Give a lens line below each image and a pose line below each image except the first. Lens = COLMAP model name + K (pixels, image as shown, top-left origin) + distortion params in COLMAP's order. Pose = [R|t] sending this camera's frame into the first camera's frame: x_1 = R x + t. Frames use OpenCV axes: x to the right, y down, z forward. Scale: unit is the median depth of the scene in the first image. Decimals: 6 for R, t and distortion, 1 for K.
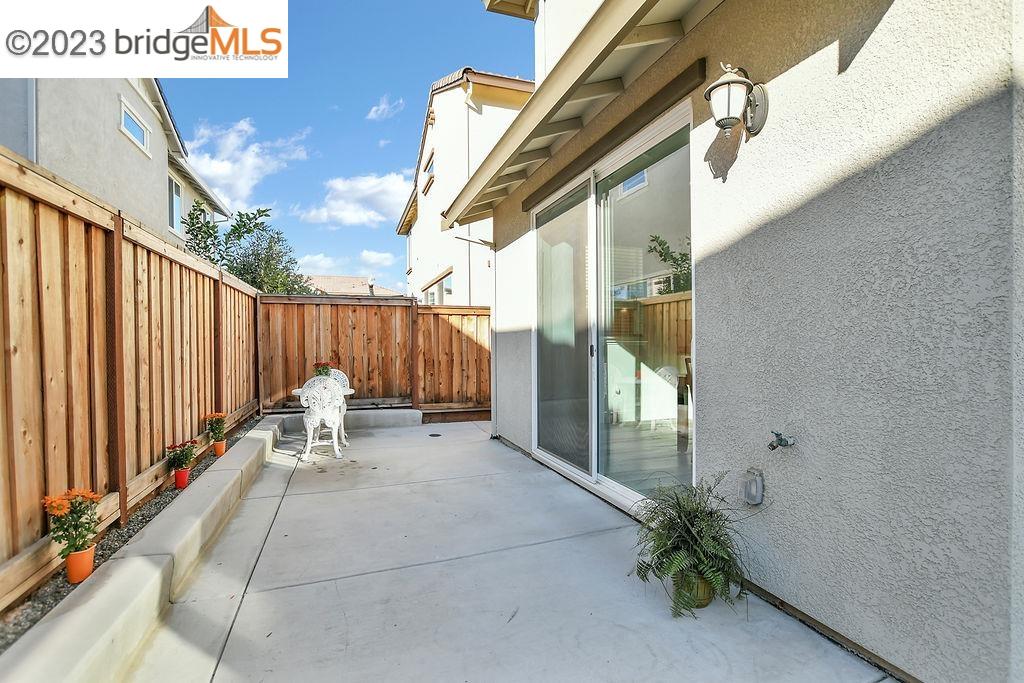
lens RADIAL K [[482.5, 0, 511.9], [0, 482.5, 345.8], [0, 0, 1]] dist [-0.032405, 0.005060]
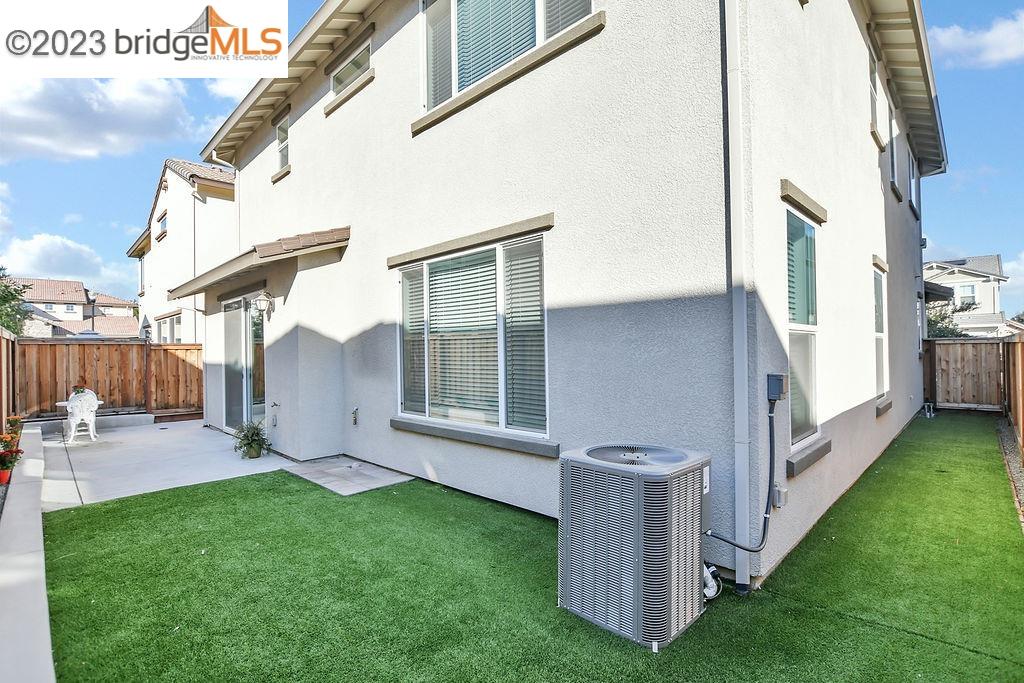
lens RADIAL K [[482.5, 0, 513.8], [0, 482.5, 346.1], [0, 0, 1]] dist [-0.032405, 0.005060]
pose [[0.895798, -0.002848, 0.444453, 0.160682], [0.010410, 0.999840, -0.014576, -0.044646], [-0.444340, 0.017684, 0.895684, -0.822042]]
